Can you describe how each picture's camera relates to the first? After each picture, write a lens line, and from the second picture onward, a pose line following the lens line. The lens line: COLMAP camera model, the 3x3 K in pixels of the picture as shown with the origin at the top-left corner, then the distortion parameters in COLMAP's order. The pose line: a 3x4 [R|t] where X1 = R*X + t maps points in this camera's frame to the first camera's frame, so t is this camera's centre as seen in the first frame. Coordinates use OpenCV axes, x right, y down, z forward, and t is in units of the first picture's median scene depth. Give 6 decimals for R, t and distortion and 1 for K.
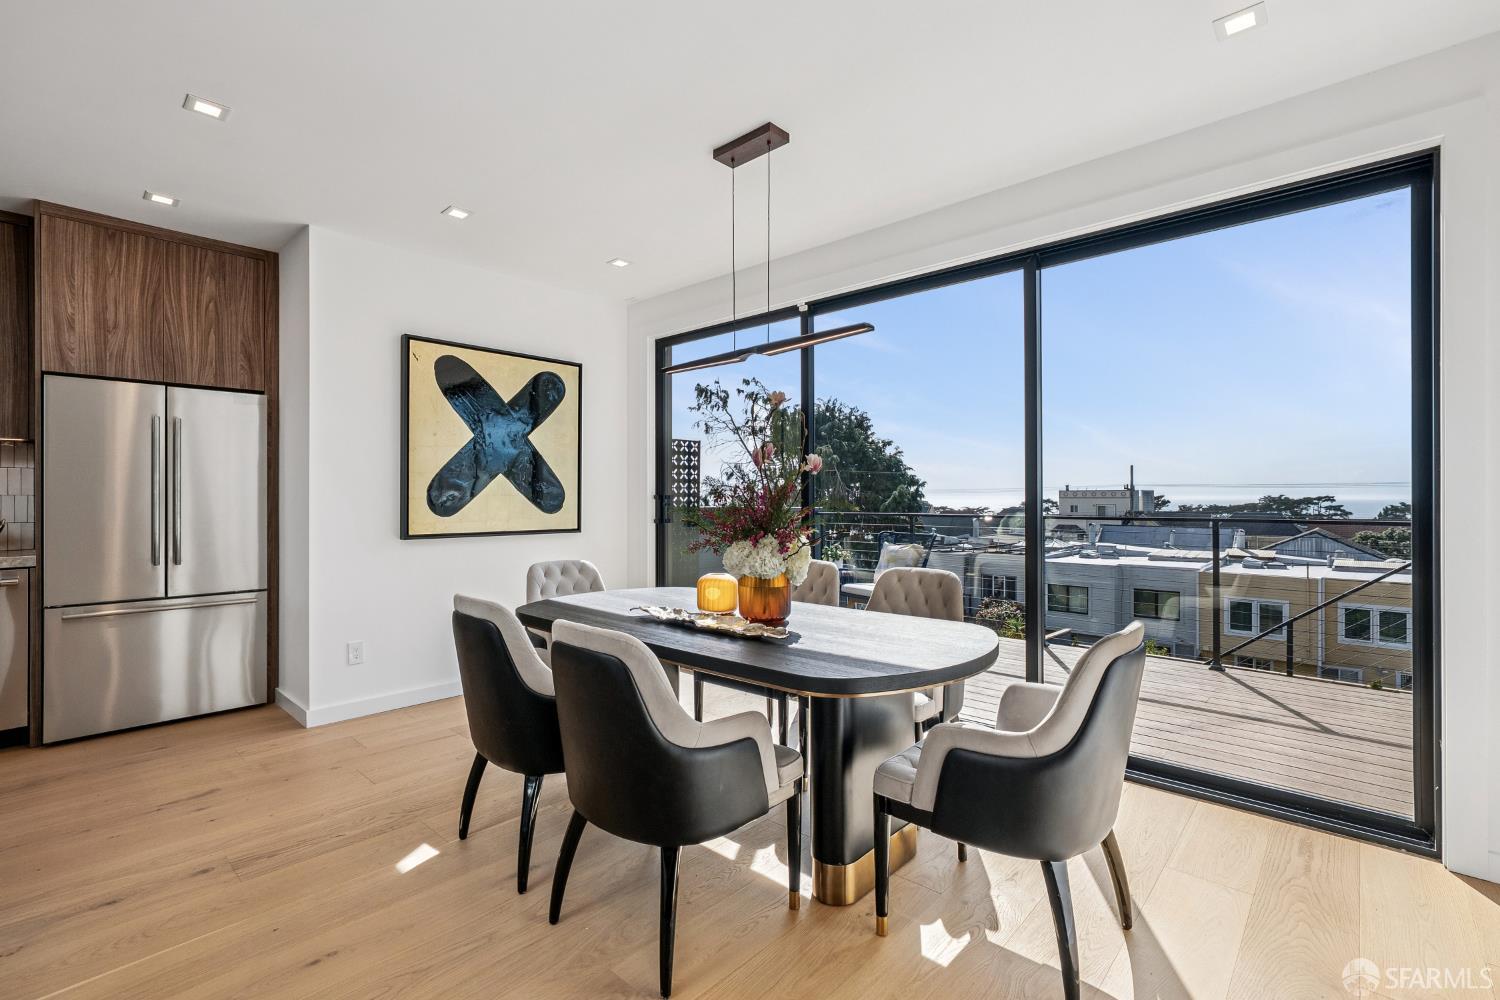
lens RADIAL K [[674.3, 0, 750.0], [0, 674.3, 500.0], [0, 0, 1]] dist [-0.005588, 0.001027]
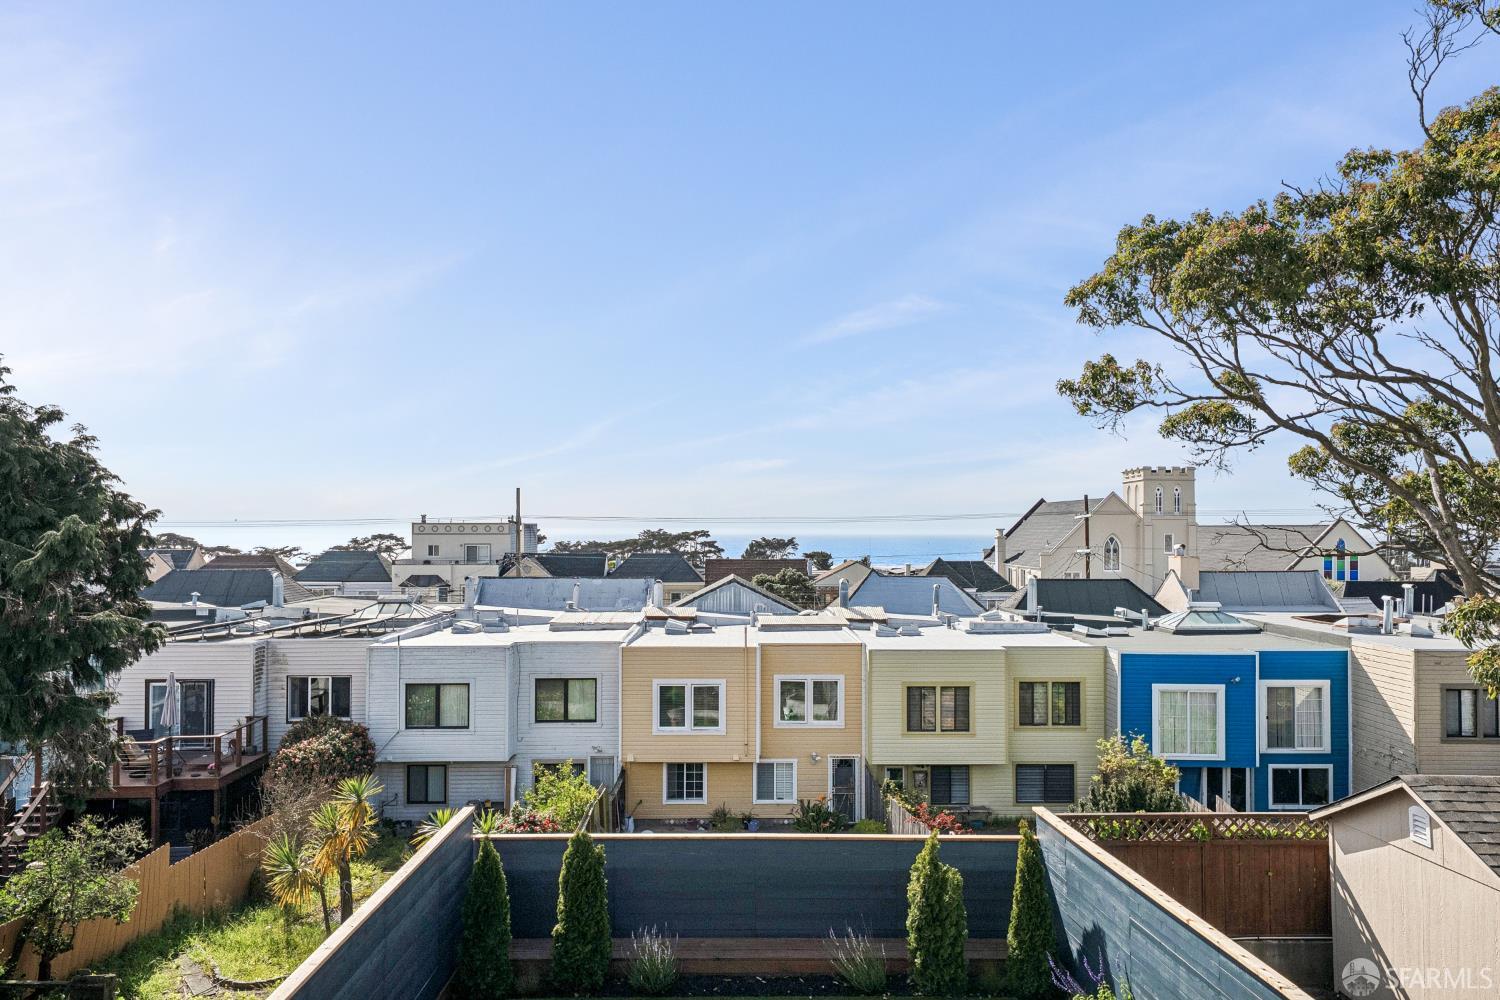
lens RADIAL K [[993.4, 0, 736.0], [0, 993.4, 515.8], [0, 0, 1]] dist [0.030527, 0.000932]
pose [[0.730233, 0.011500, 0.683102, 0.437445], [0.001510, 0.999829, -0.018447, -0.050198], [-0.683197, 0.014502, 0.730090, 1.287388]]
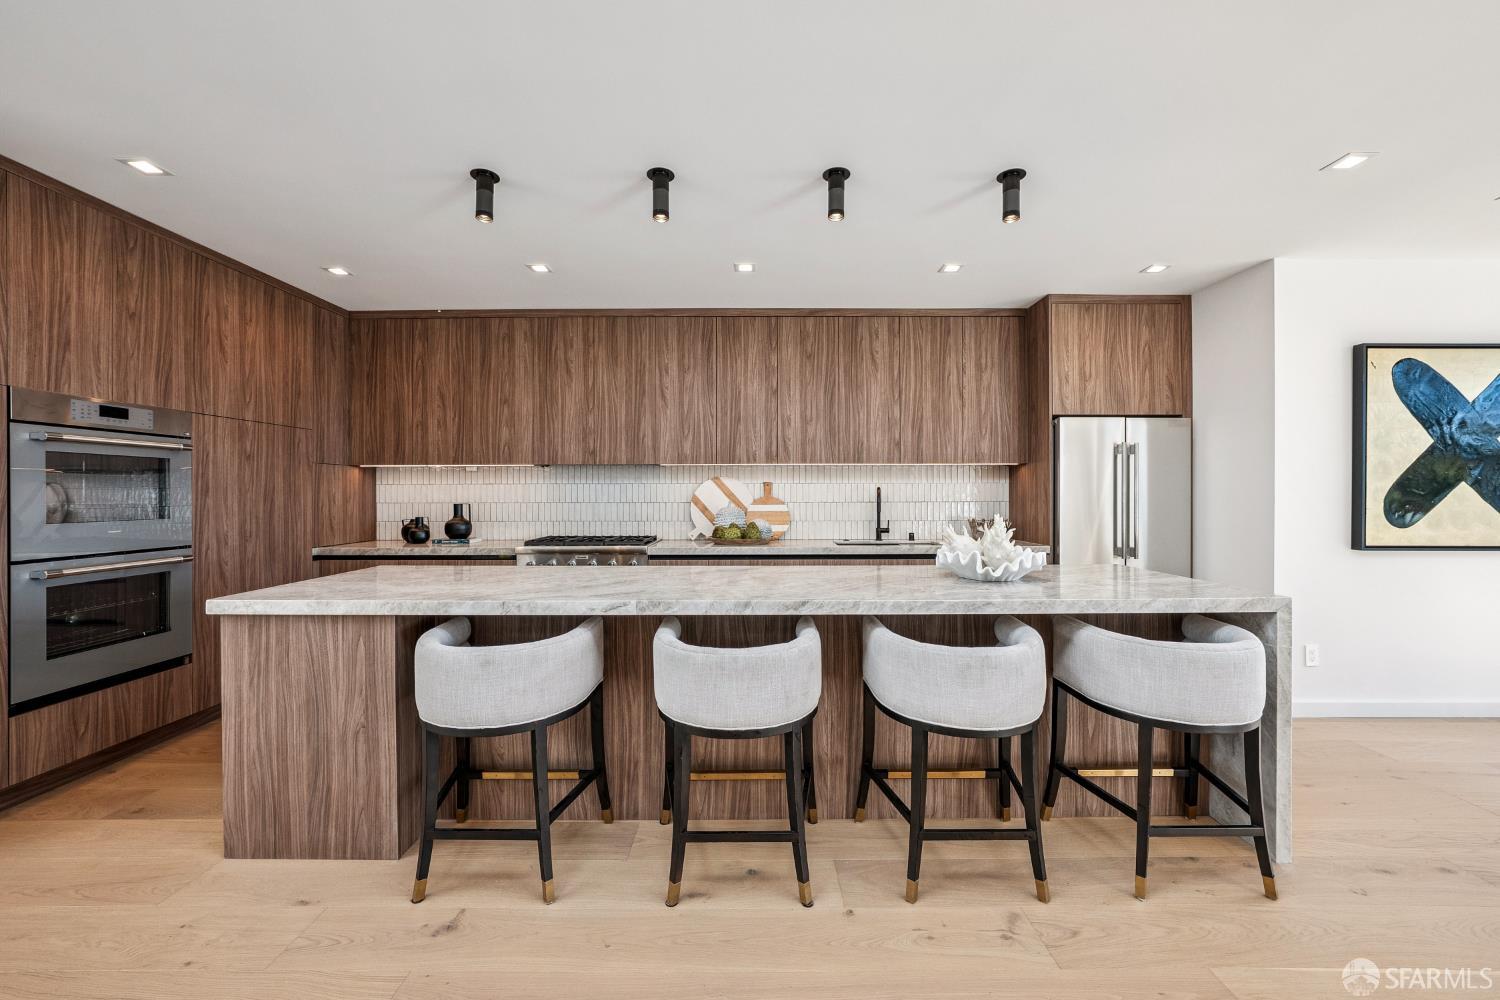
lens RADIAL K [[571.9, 0, 749.1], [0, 571.9, 493.3], [0, 0, 1]] dist [-0.024809, 0.006867]
pose [[0.675745, 0.000351, -0.737135, -0.479625], [-0.003874, 0.999988, -0.003075, -0.017246], [0.737125, 0.004933, 0.675738, -0.213413]]
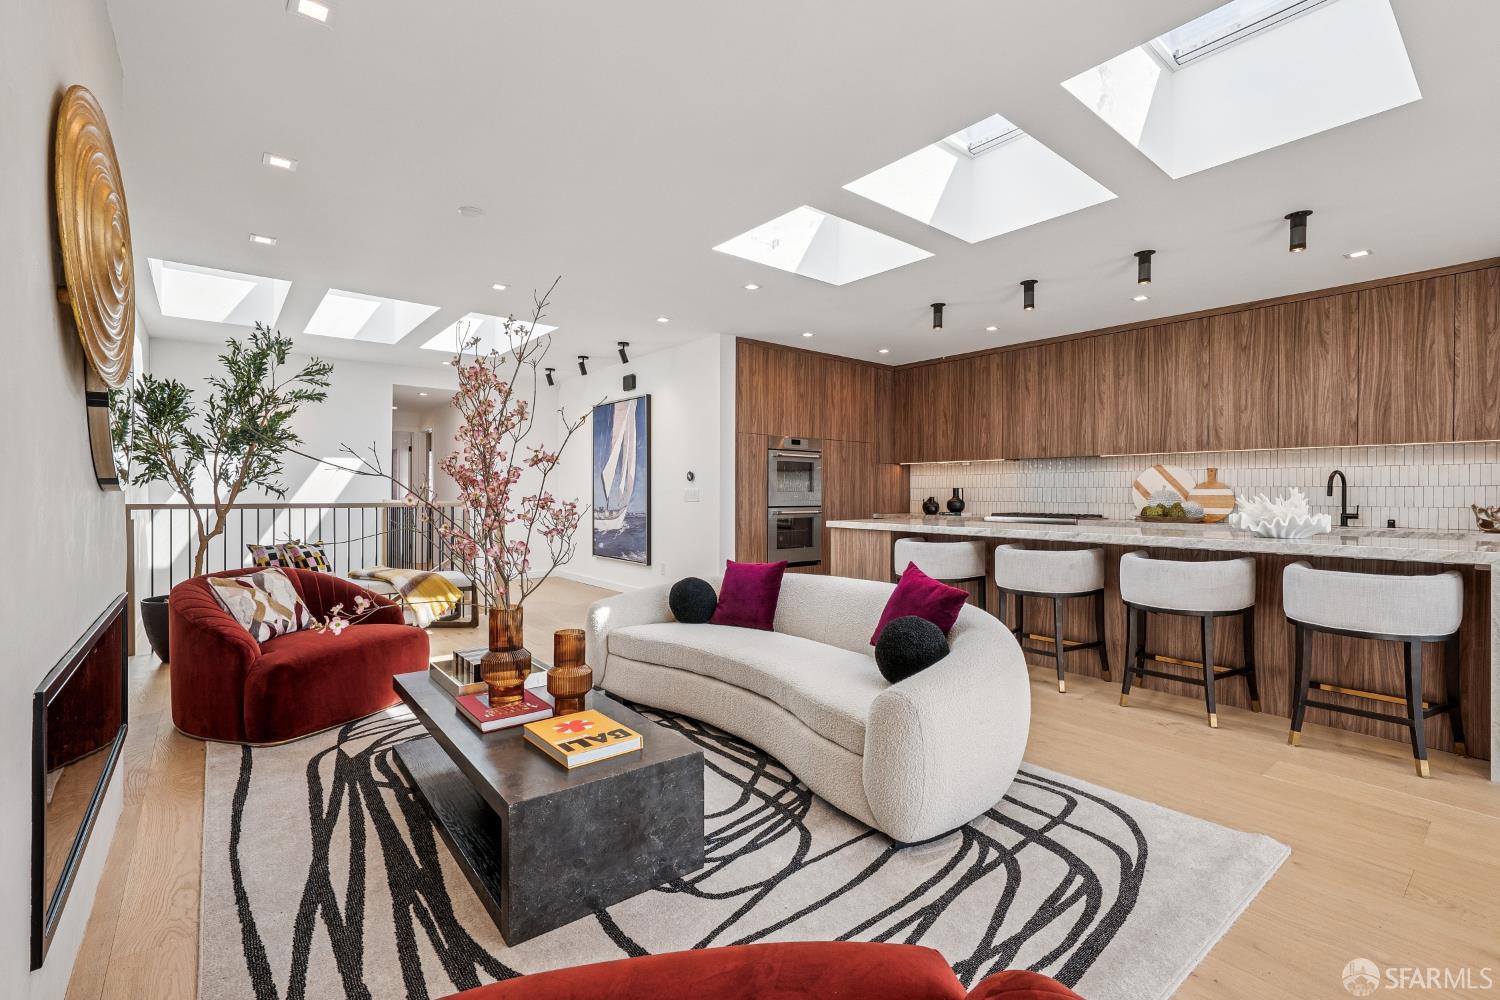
lens RADIAL K [[666.9, 0, 749.6], [0, 666.9, 495.1], [0, 0, 1]] dist [-0.007489, 0.004313]
pose [[-0.140524, 0.004021, -0.990069, 0.220728], [-0.009914, 0.999936, 0.005468, 0.014985], [0.990028, 0.010584, -0.140475, -0.195635]]
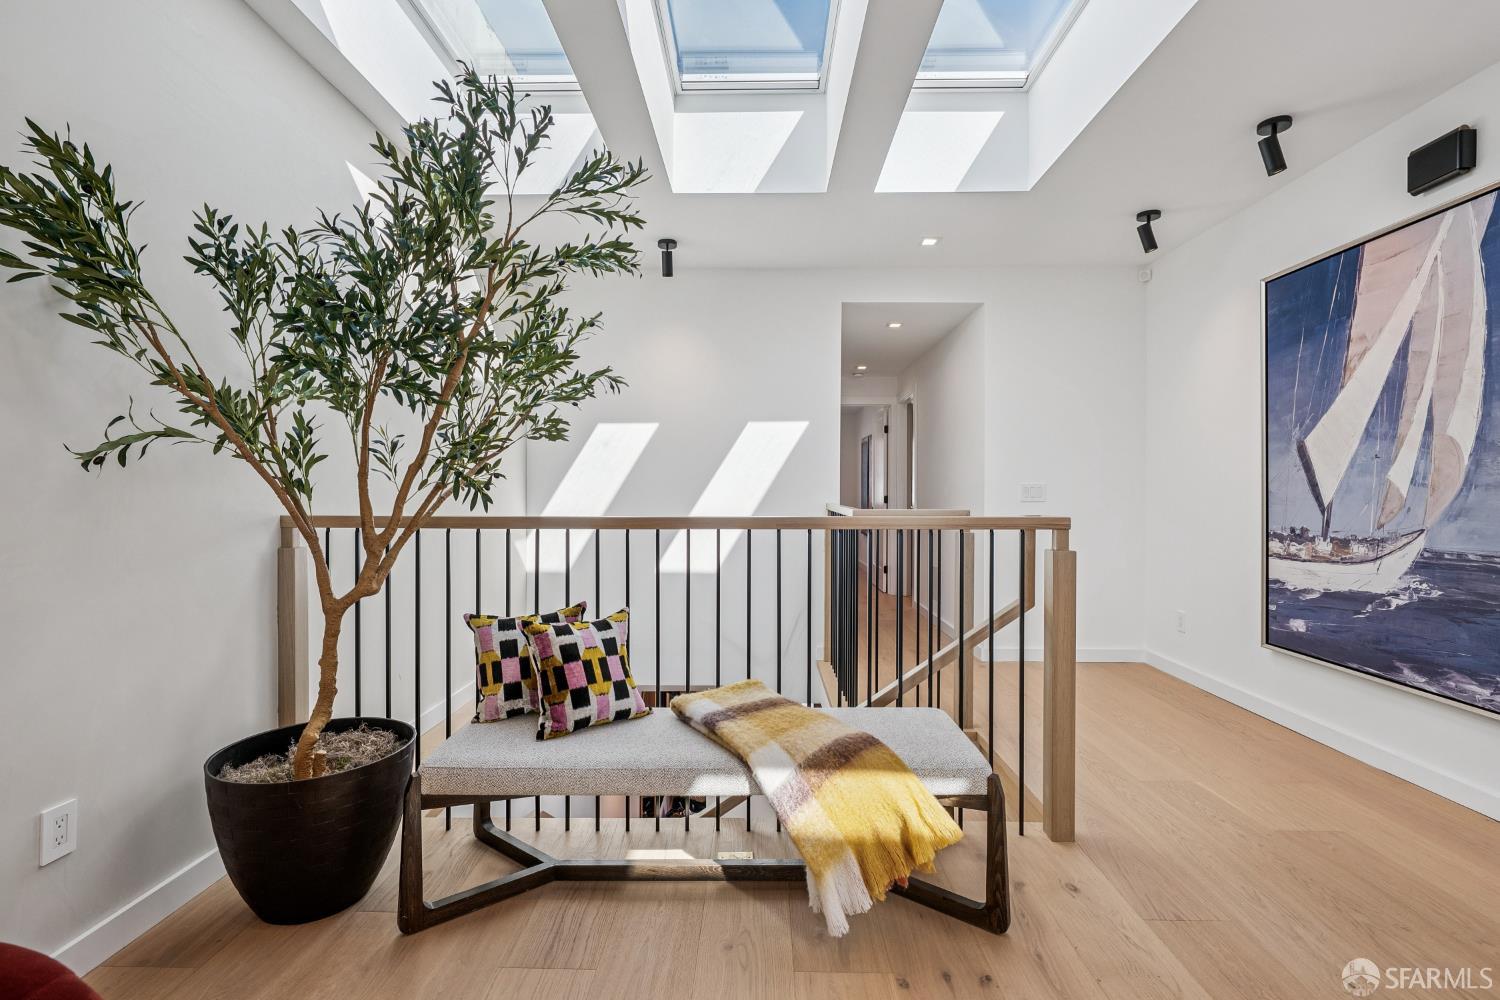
lens RADIAL K [[691.1, 0, 750.0], [0, 691.1, 500.0], [0, 0, 1]] dist [-0.000650, 0.000024]
pose [[-0.745753, 0.007843, -0.666177, -0.644835], [-0.005334, 0.999828, 0.017743, 0.021781], [0.666202, 0.016785, -0.745583, -0.723214]]
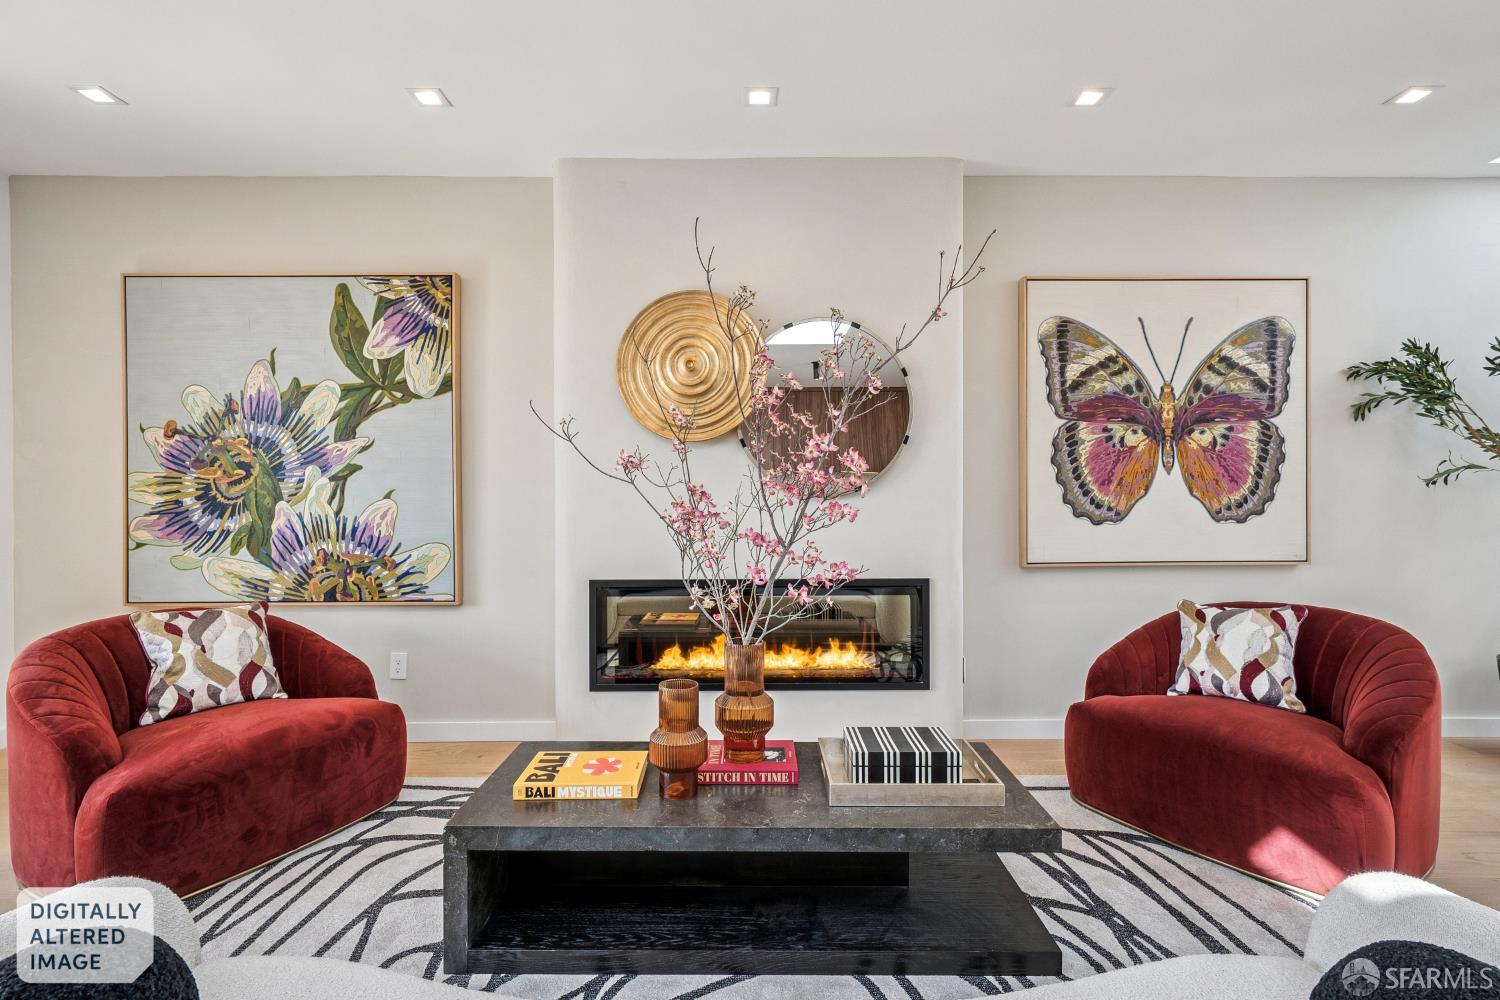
lens RADIAL K [[717.2, 0, 749.1], [0, 717.2, 491.7], [0, 0, 1]] dist [0.000533, -0.000199]
pose [[-0.684192, 0.001986, 0.729299, -0.691820], [0.009033, 0.999943, 0.005751, 0.007894], [-0.729246, 0.010522, -0.684171, -0.139872]]
